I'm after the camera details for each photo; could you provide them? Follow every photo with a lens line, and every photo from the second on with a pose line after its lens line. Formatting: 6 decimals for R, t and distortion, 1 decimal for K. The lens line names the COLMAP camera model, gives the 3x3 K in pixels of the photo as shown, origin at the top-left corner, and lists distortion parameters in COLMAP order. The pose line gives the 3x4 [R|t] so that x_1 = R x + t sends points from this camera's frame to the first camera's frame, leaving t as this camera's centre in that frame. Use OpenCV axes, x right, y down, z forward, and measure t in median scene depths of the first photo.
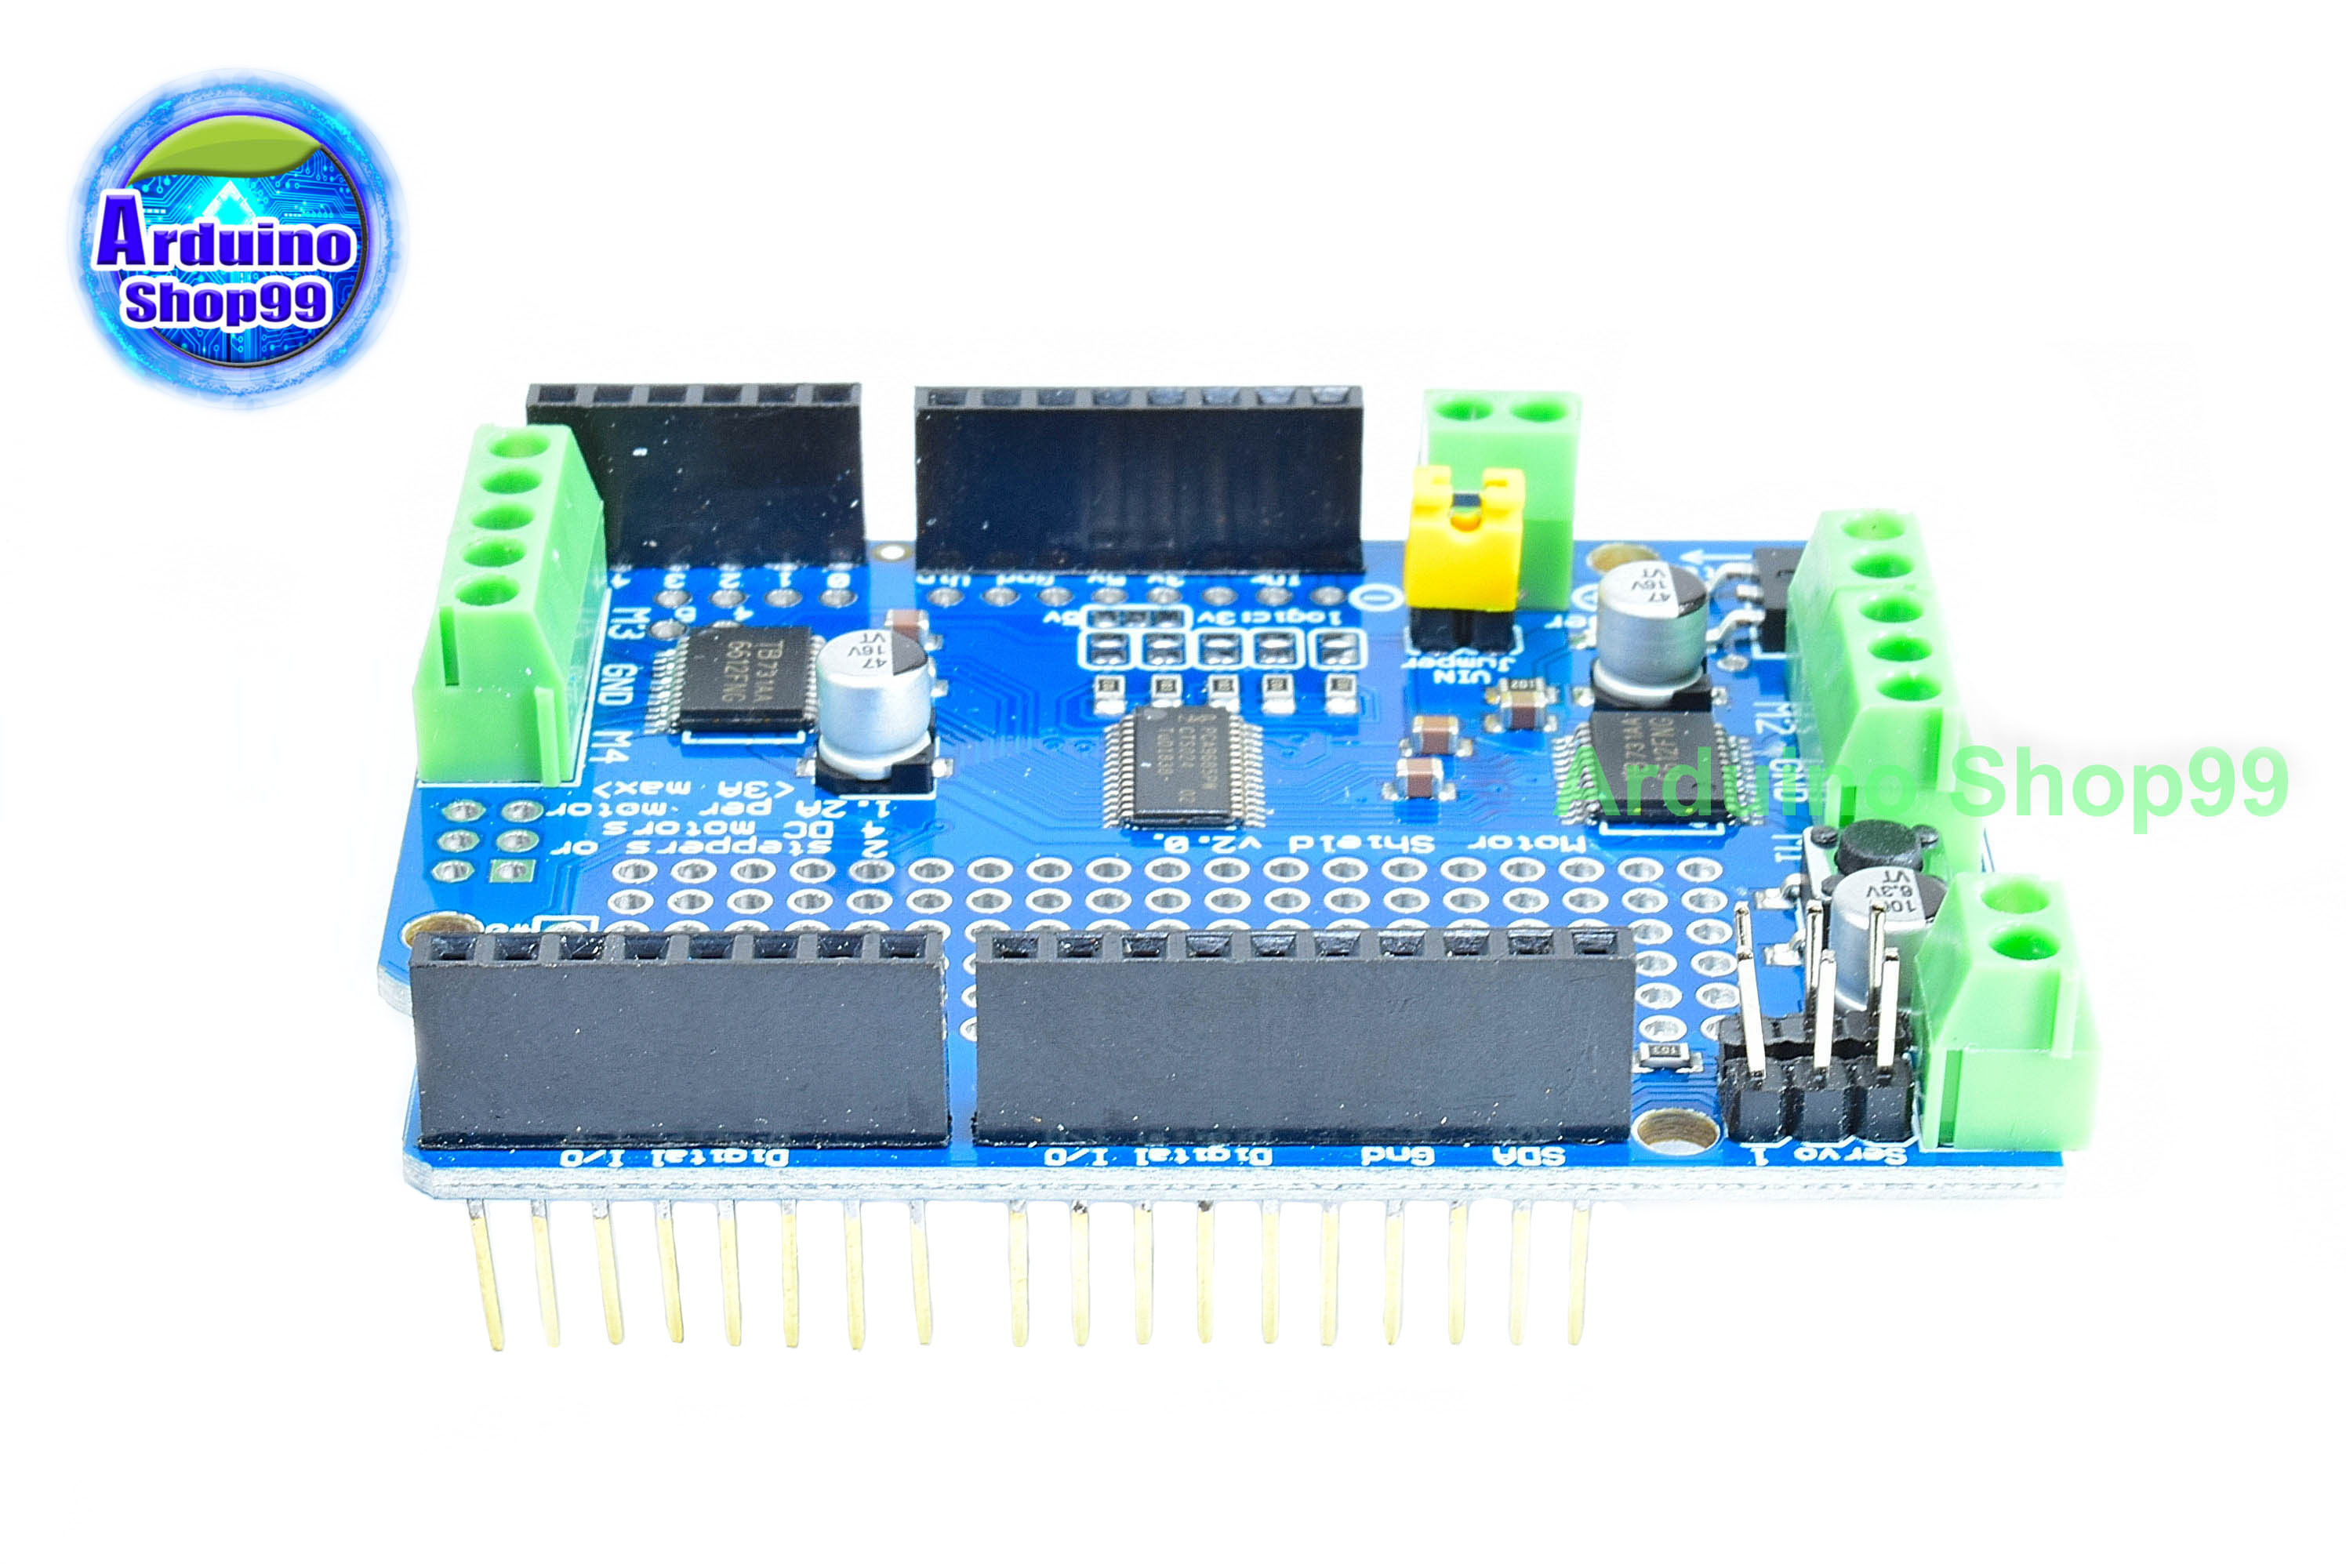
lens RADIAL K [[6120.9, 0, 1179.8], [0, 6120.9, 785.9], [0, 0, 1]] dist [-0.133191, 0.000000]
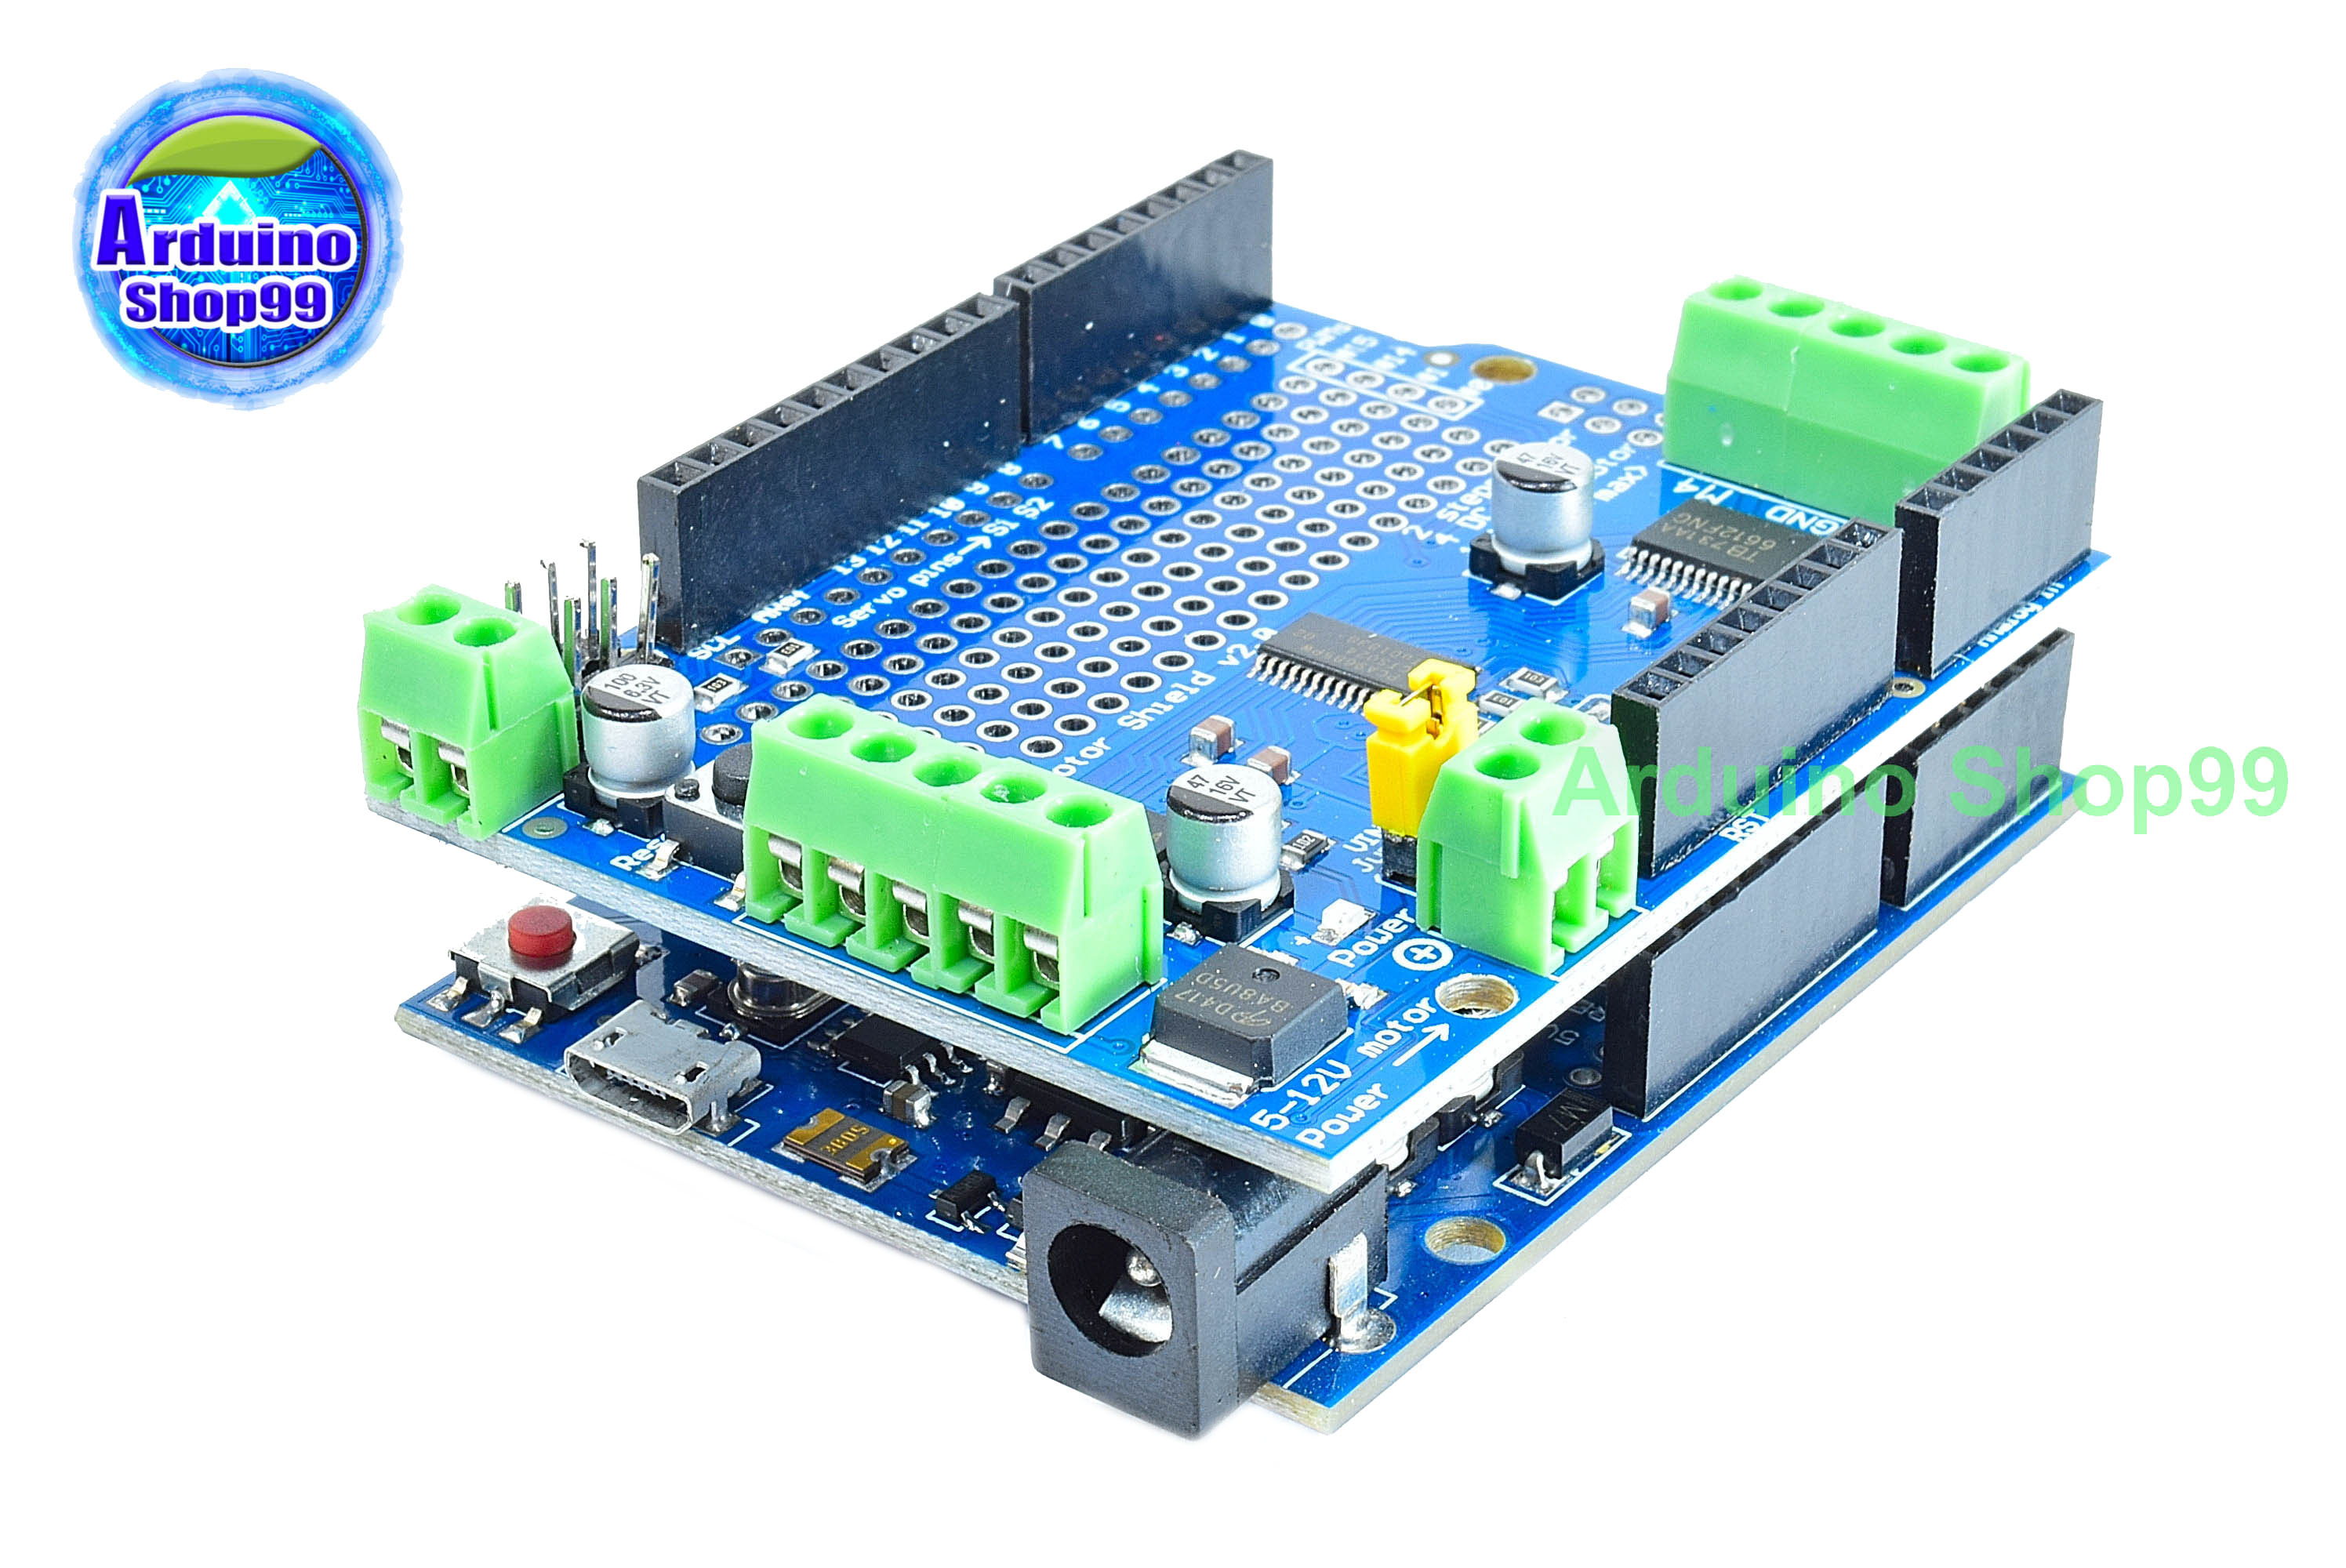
lens RADIAL K [[5745.8, 0, 1171.9], [0, 5745.8, 784.5], [0, 0, 1]] dist [-0.066228, 0.000000]
pose [[-0.599257, 0.395286, -0.696161, 0.735463], [-0.399137, 0.606283, 0.687831, -0.674052], [0.693960, 0.690051, -0.205545, 1.216635]]
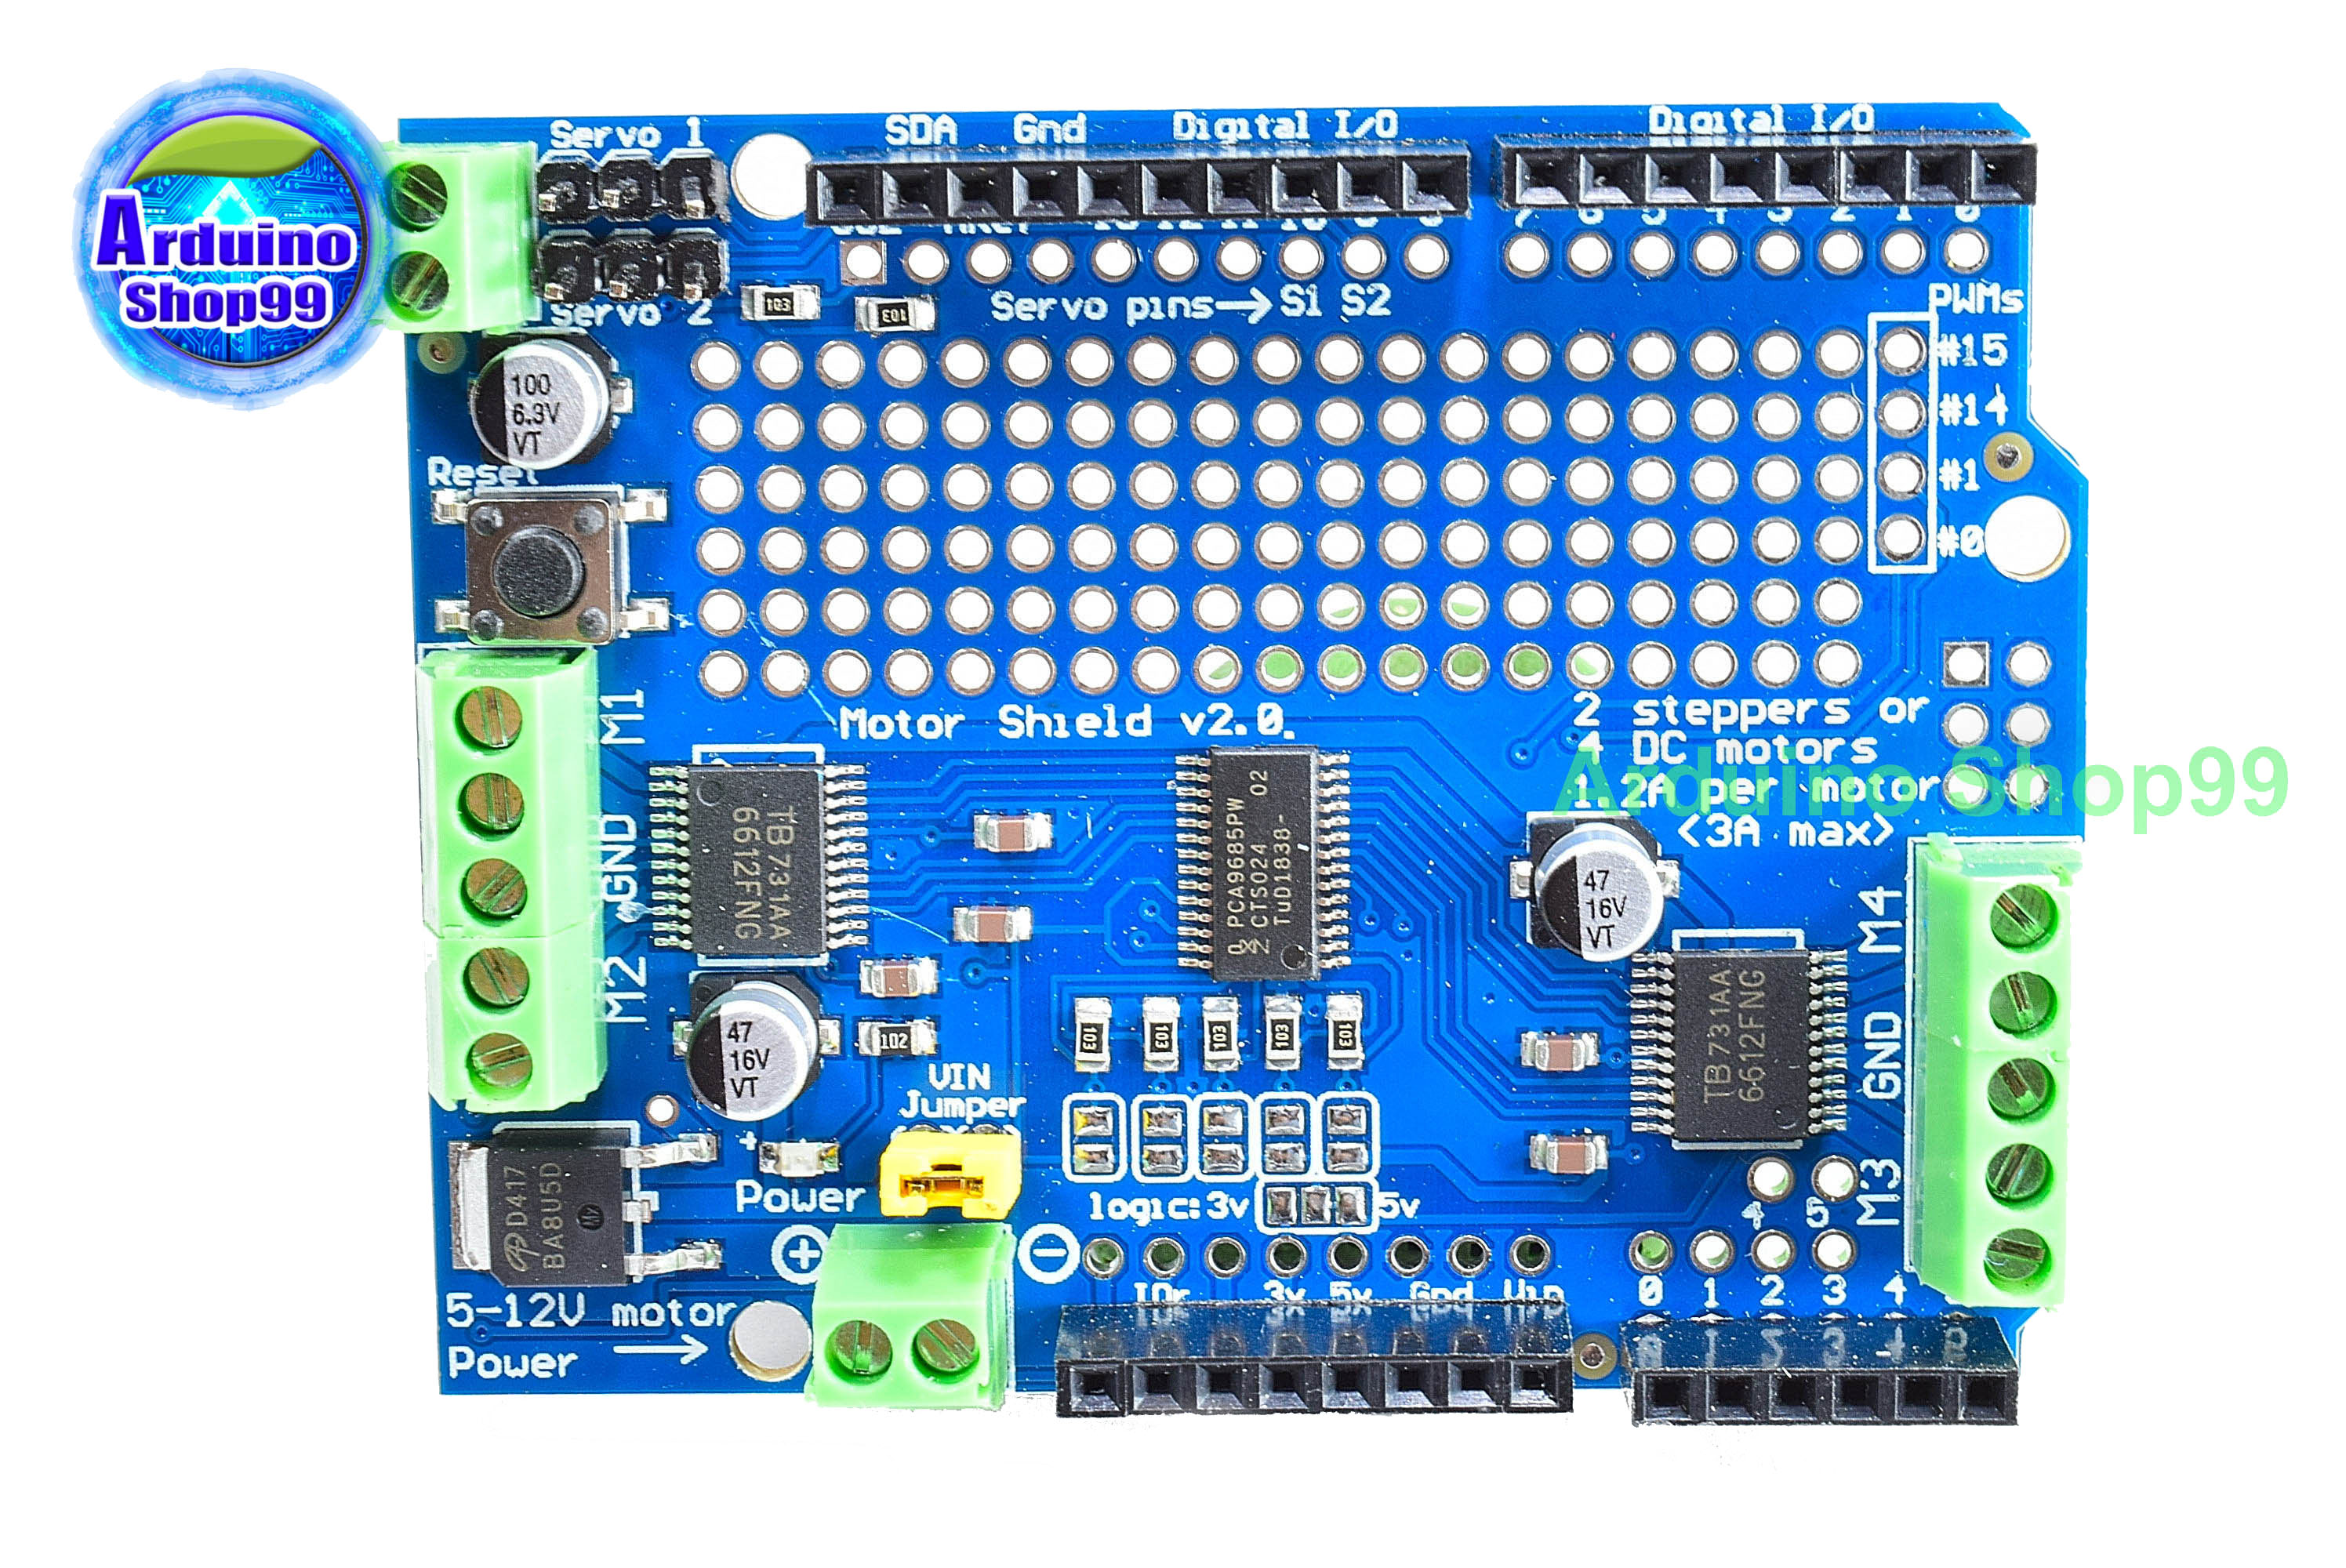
lens RADIAL K [[5745.8, 0, 1178.8], [0, 5745.8, 783.8], [0, 0, 1]] dist [-0.066228, 0.000000]
pose [[-0.999757, 0.003522, 0.021783, -0.005774], [0.014711, -0.629399, 0.776943, -0.689799], [0.016446, 0.777074, 0.629194, 0.445195]]
